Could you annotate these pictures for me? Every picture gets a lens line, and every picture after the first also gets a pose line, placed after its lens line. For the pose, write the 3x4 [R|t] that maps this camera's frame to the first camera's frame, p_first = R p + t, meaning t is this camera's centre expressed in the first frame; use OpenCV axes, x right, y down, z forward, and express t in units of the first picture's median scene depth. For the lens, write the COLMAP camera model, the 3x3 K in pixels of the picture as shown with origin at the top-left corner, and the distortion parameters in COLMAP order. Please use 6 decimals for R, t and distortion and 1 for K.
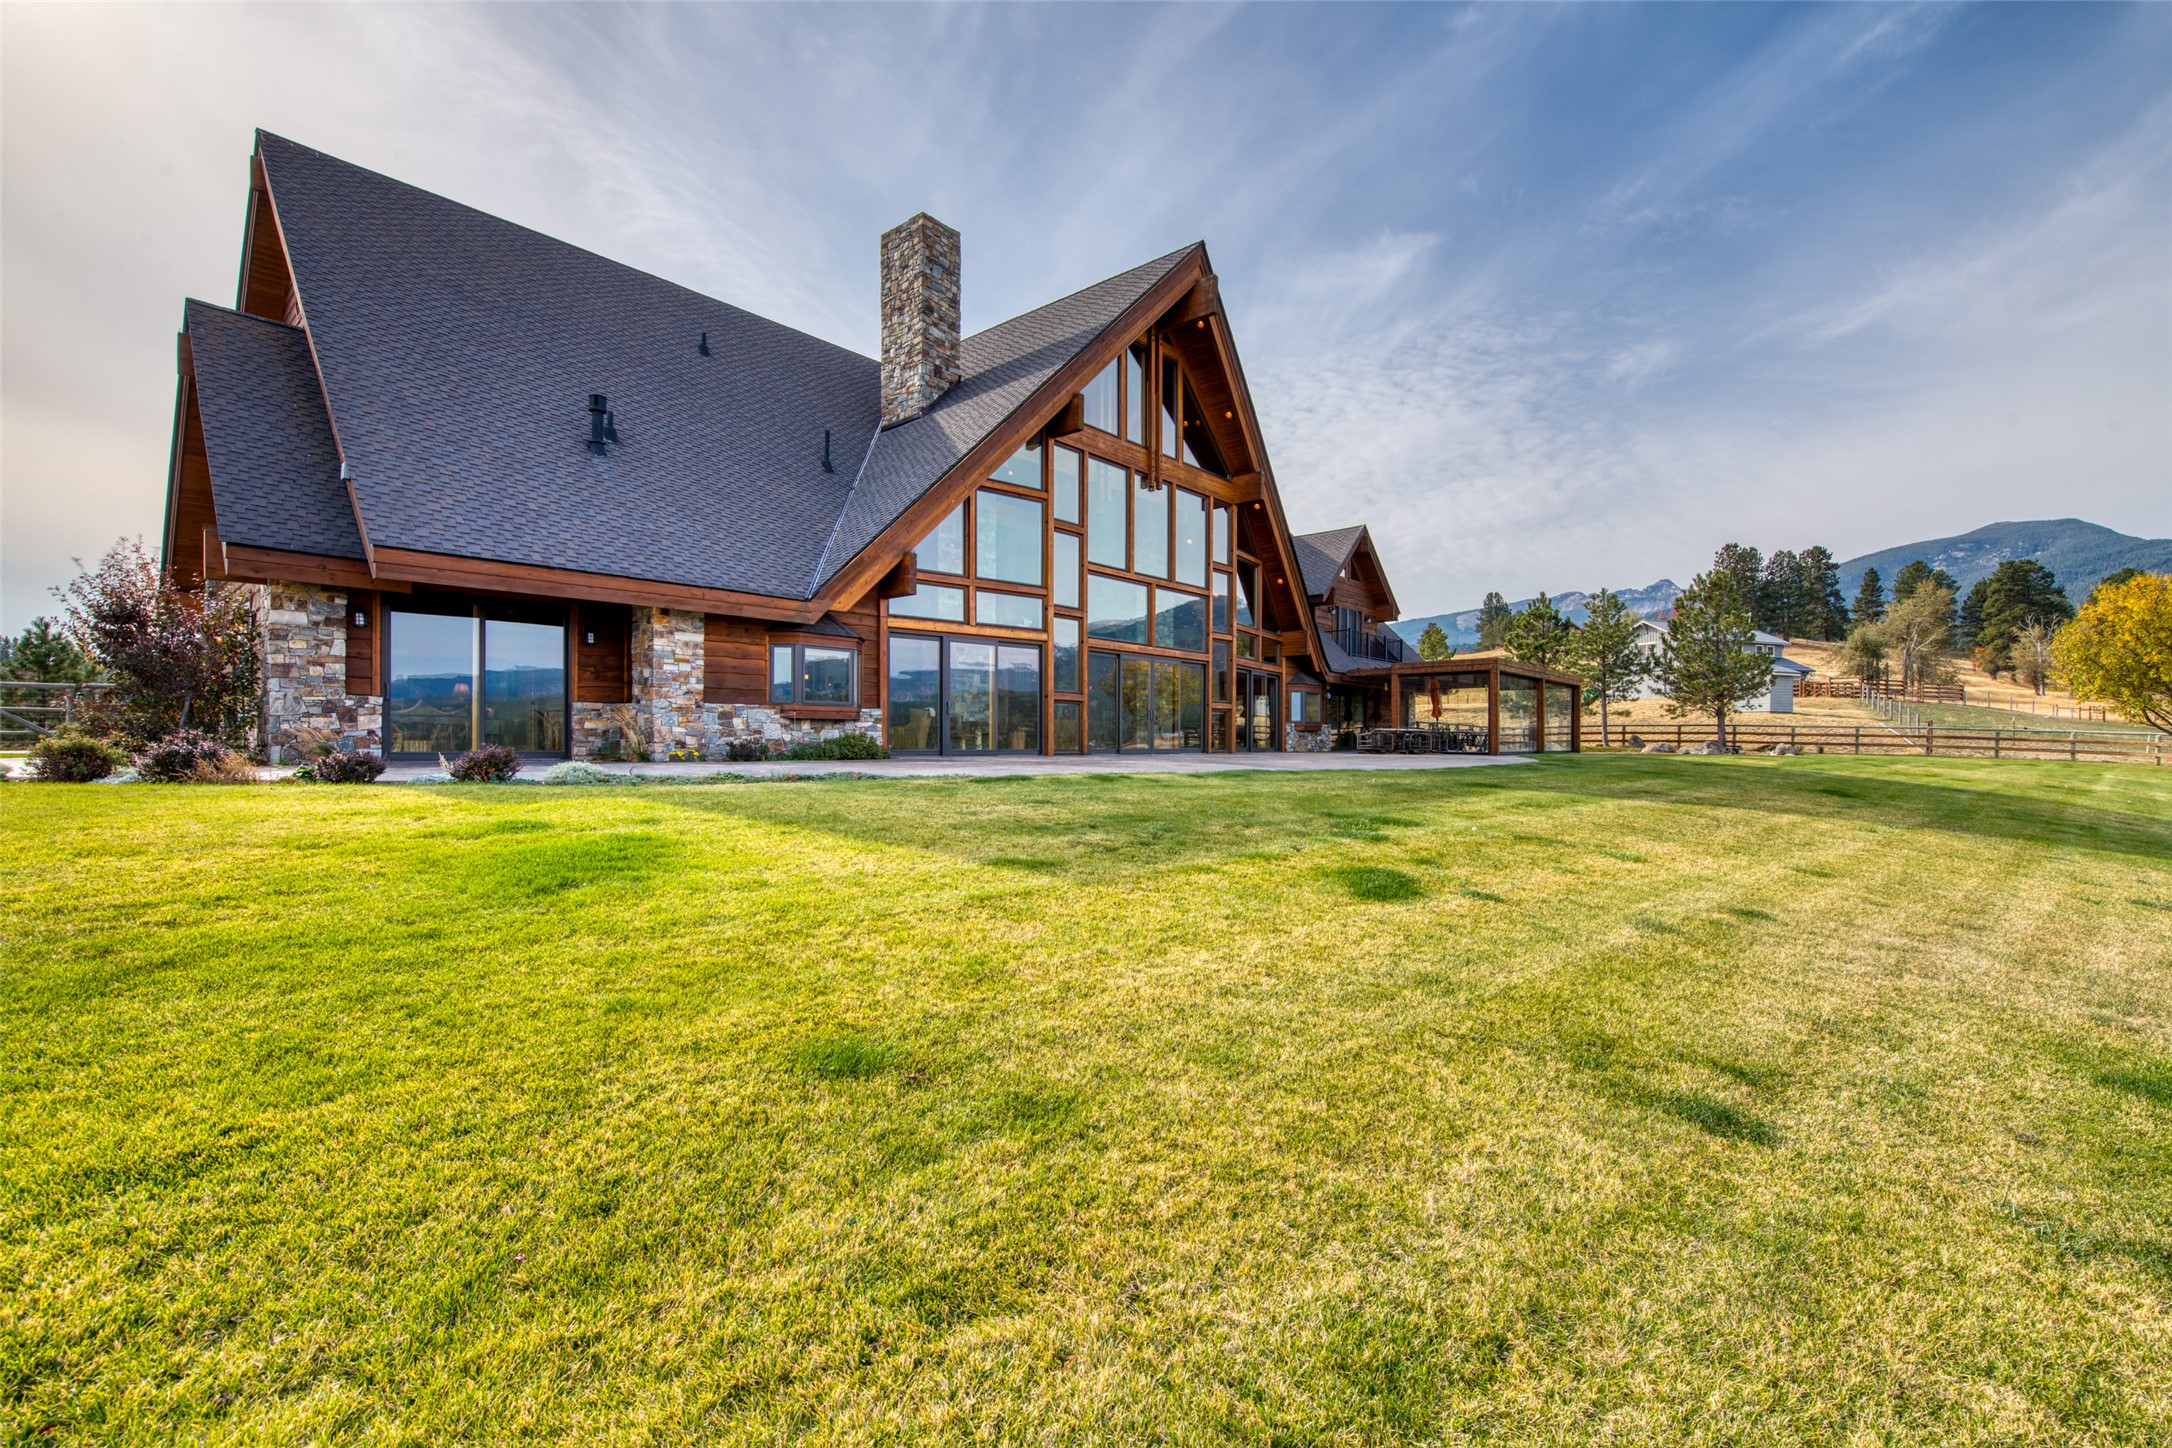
lens RADIAL K [[875.1, 0, 1086.0], [0, 875.1, 724.0], [0, 0, 1]] dist [-0.016323, -0.000324]
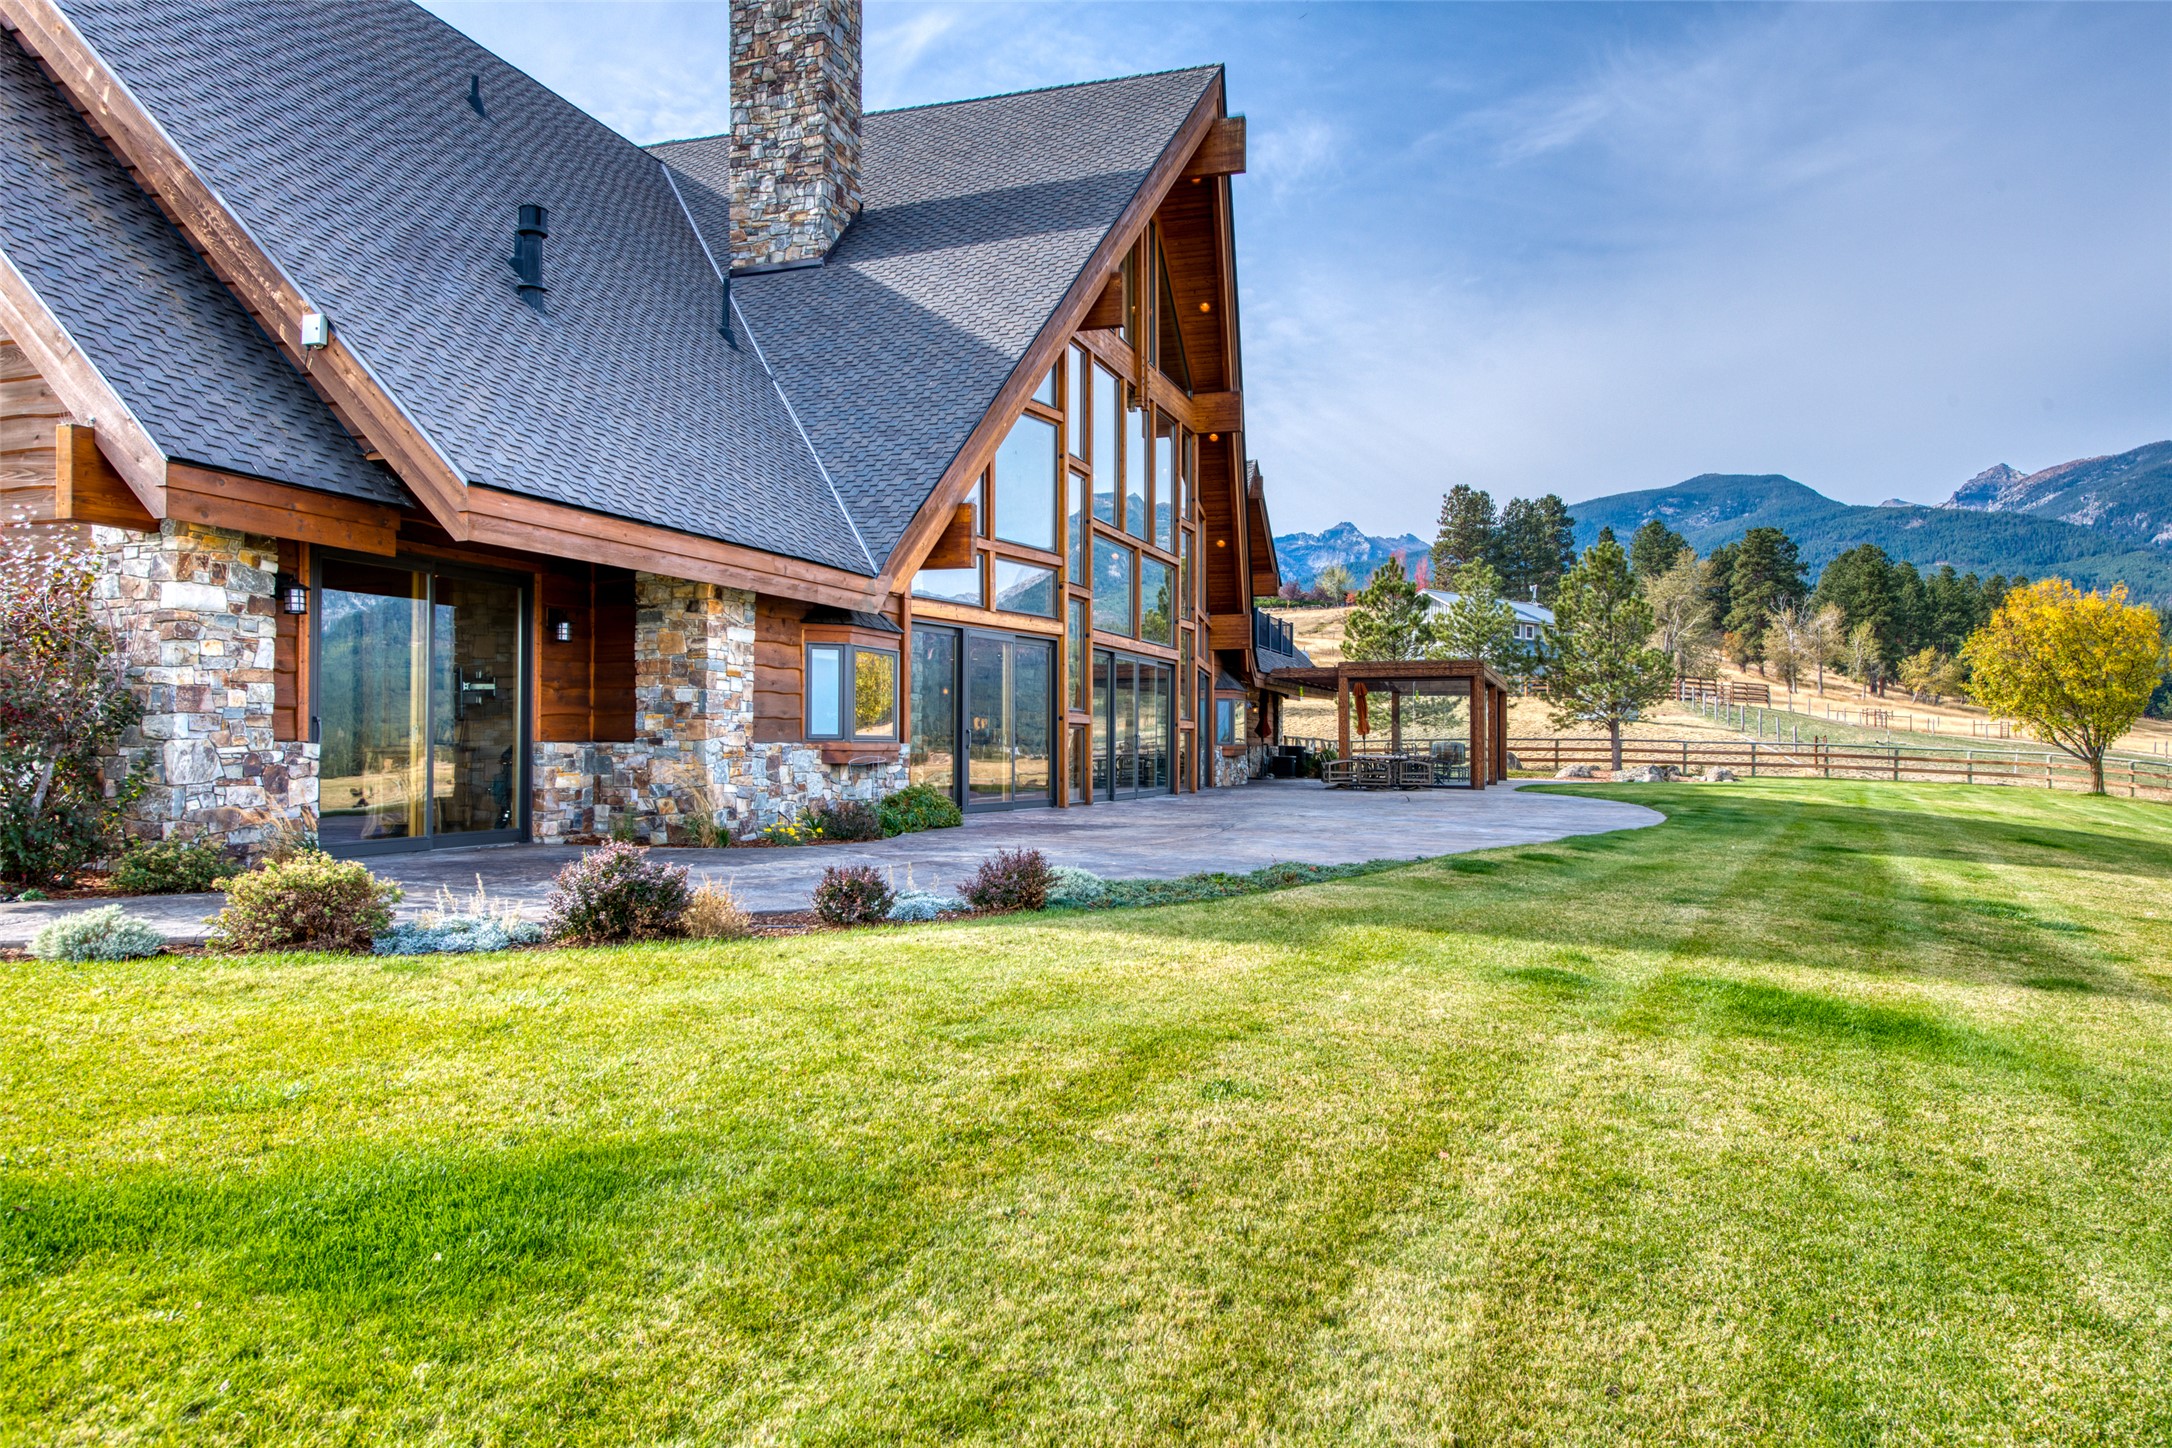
lens RADIAL K [[1385.0, 0, 1083.7], [0, 1385.0, 705.8], [0, 0, 1]] dist [-0.003605, -0.000165]
pose [[0.932358, 0.009186, 0.361419, -0.531376], [-0.004871, 0.999906, -0.012850, -0.035936], [-0.361503, 0.010220, 0.932315, 0.016742]]
